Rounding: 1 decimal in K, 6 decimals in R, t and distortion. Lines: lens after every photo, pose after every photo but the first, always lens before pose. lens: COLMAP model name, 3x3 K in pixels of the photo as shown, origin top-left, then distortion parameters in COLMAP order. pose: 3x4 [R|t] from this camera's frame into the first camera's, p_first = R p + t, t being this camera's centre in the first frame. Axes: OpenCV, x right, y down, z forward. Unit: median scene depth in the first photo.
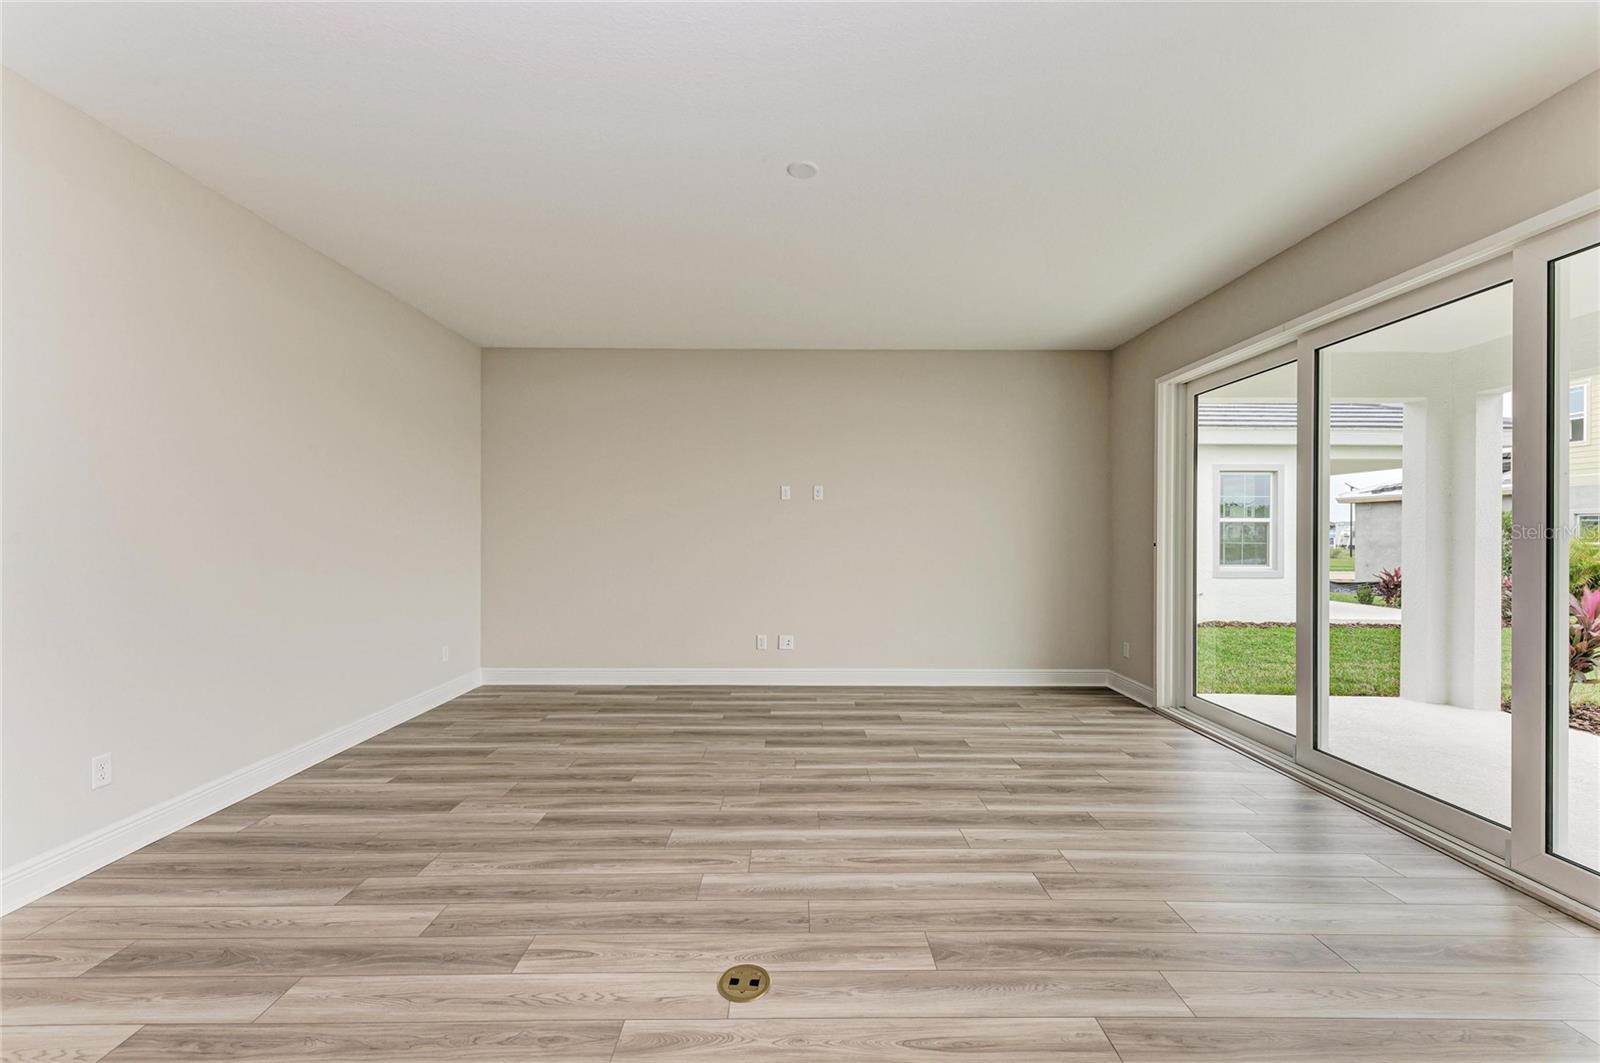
lens RADIAL K [[653.2, 0, 815.2], [0, 653.2, 541.7], [0, 0, 1]] dist [0.008281, -0.001379]
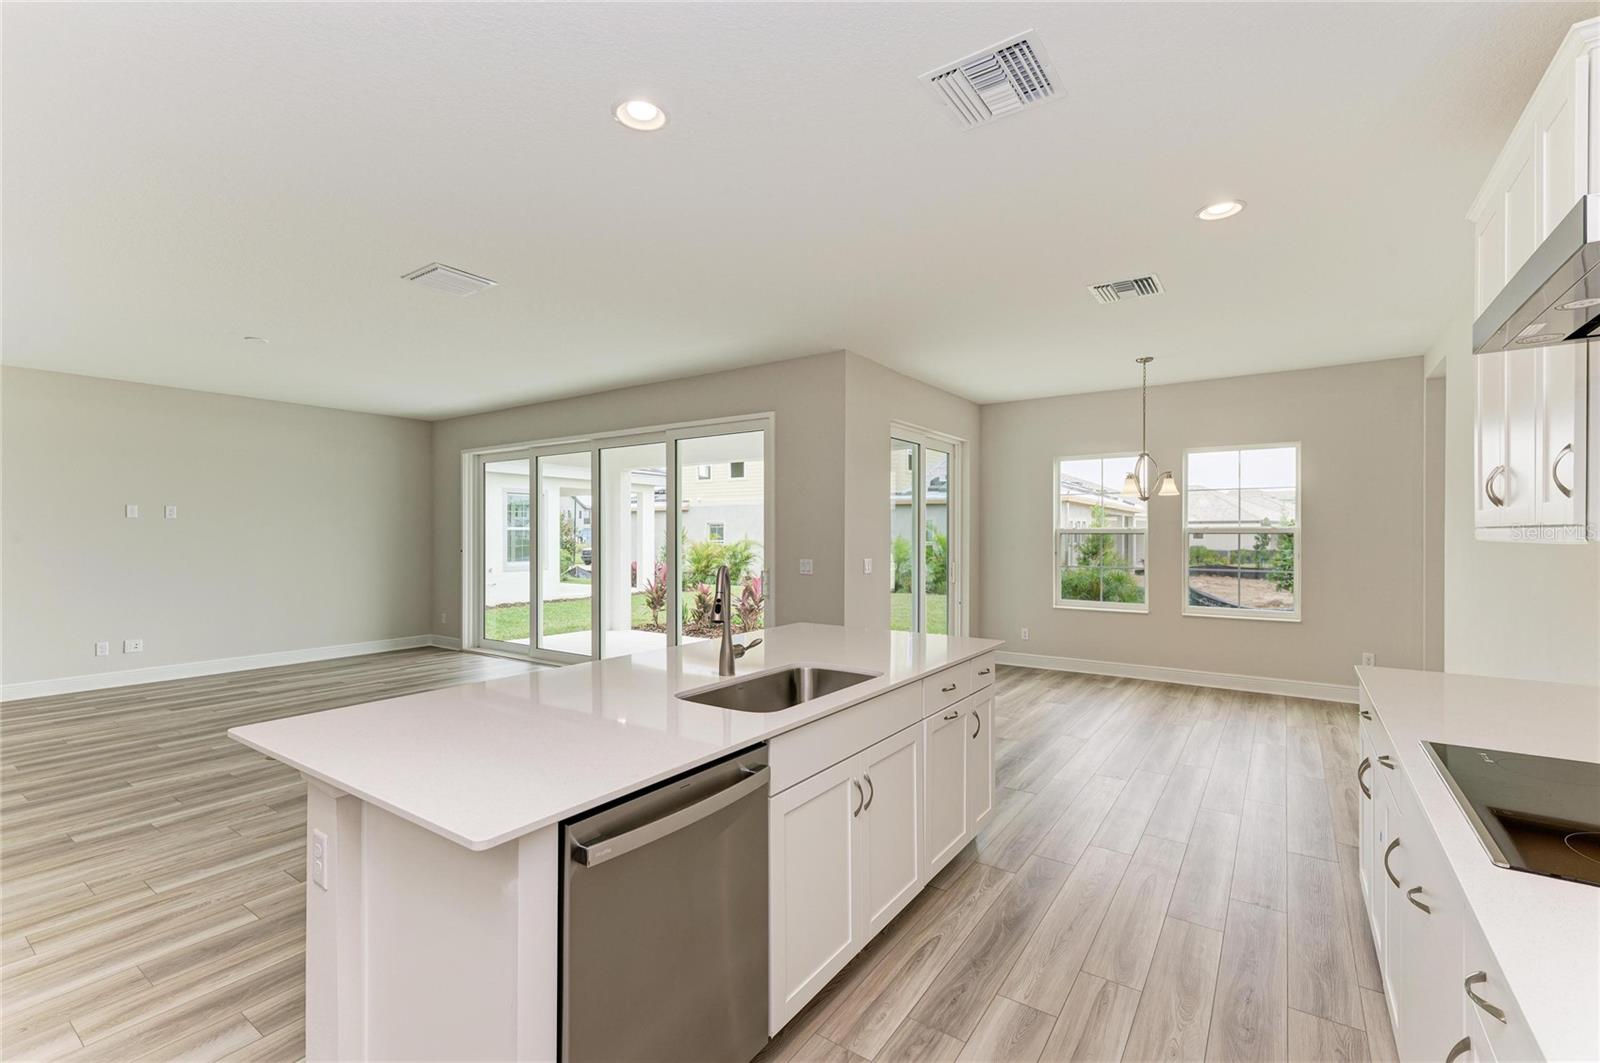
lens RADIAL K [[692.7, 0, 798.3], [0, 692.7, 520.4], [0, 0, 1]] dist [0.001648, -0.001142]
pose [[0.595956, 0.009464, 0.802961, -0.521678], [0.014514, 0.999640, -0.022554, -0.026859], [-0.802886, 0.025095, 0.595604, -1.000703]]
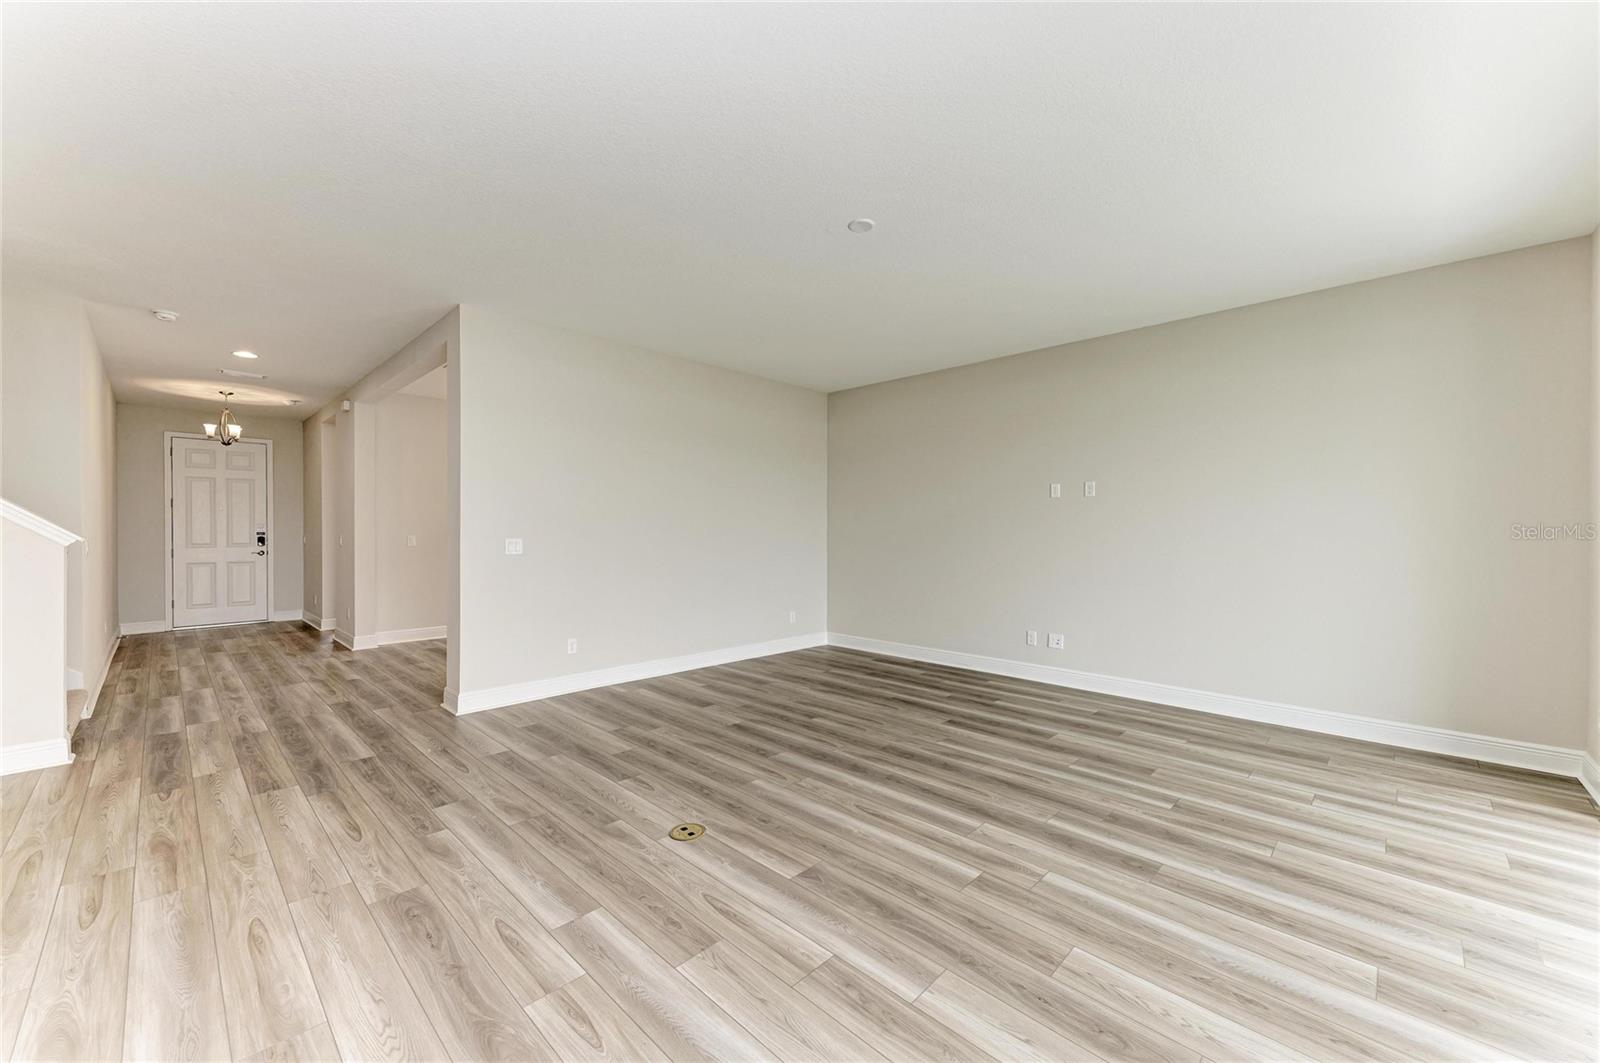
lens RADIAL K [[624.5, 0, 801.1], [0, 624.5, 525.8], [0, 0, 1]] dist [0.006996, -0.000632]
pose [[0.705361, -0.006699, -0.708817, 0.586898], [-0.010877, 0.999735, -0.020272, 0.005043], [0.708765, 0.022009, 0.705101, 0.093943]]
